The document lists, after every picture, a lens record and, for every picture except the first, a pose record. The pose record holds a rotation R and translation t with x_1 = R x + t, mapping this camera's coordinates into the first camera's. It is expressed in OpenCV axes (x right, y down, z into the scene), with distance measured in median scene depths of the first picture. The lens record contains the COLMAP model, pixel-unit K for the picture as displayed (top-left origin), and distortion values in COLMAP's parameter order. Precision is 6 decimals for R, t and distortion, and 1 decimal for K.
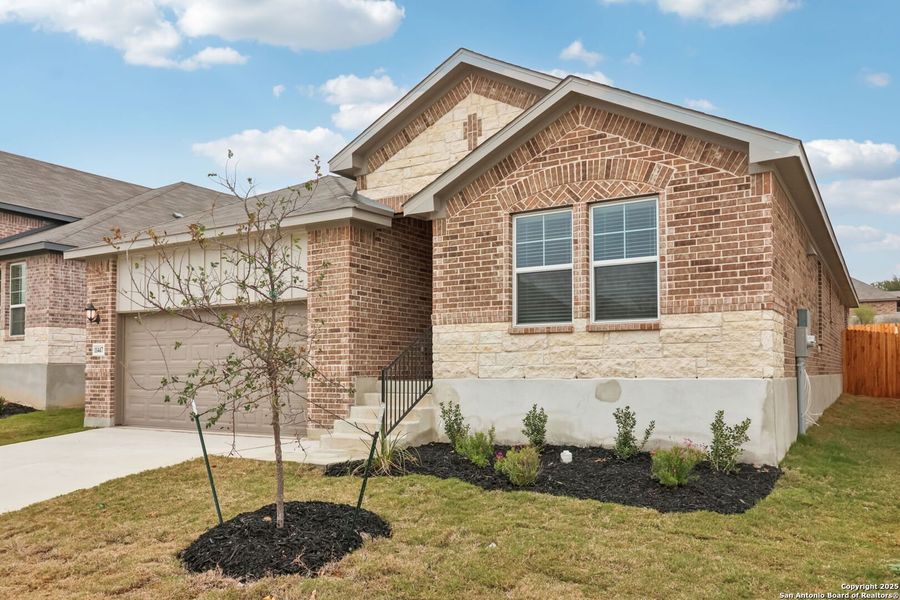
lens RADIAL K [[714.9, 0, 434.2], [0, 714.9, 355.6], [0, 0, 1]] dist [0.002474, -0.000398]
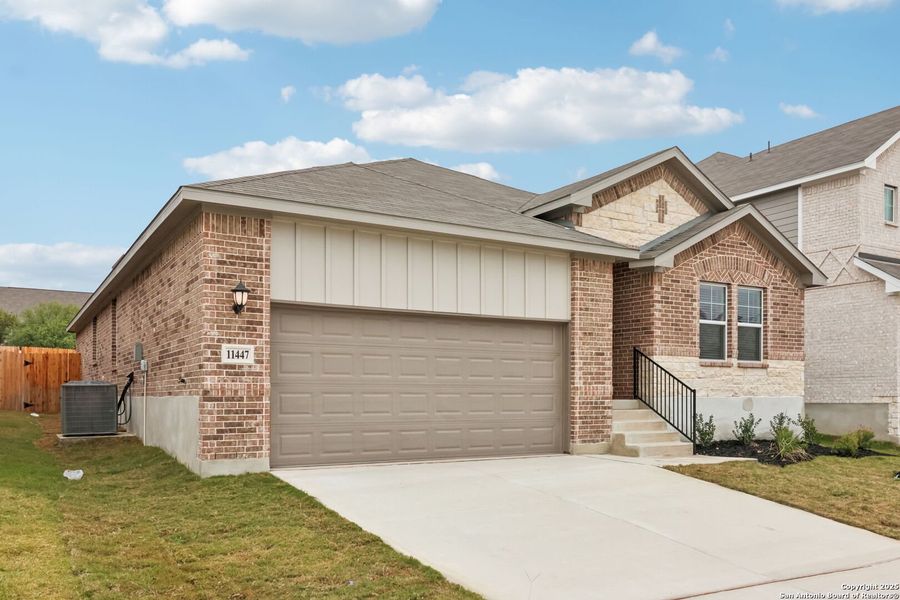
lens RADIAL K [[741.8, 0, 451.1], [0, 741.8, 395.2], [0, 0, 1]] dist [0.001178, -0.000953]
pose [[0.453923, -0.002532, 0.891037, -1.354868], [-0.028237, 0.999453, 0.017225, 0.016413], [-0.890593, -0.032979, 0.453604, 0.724773]]
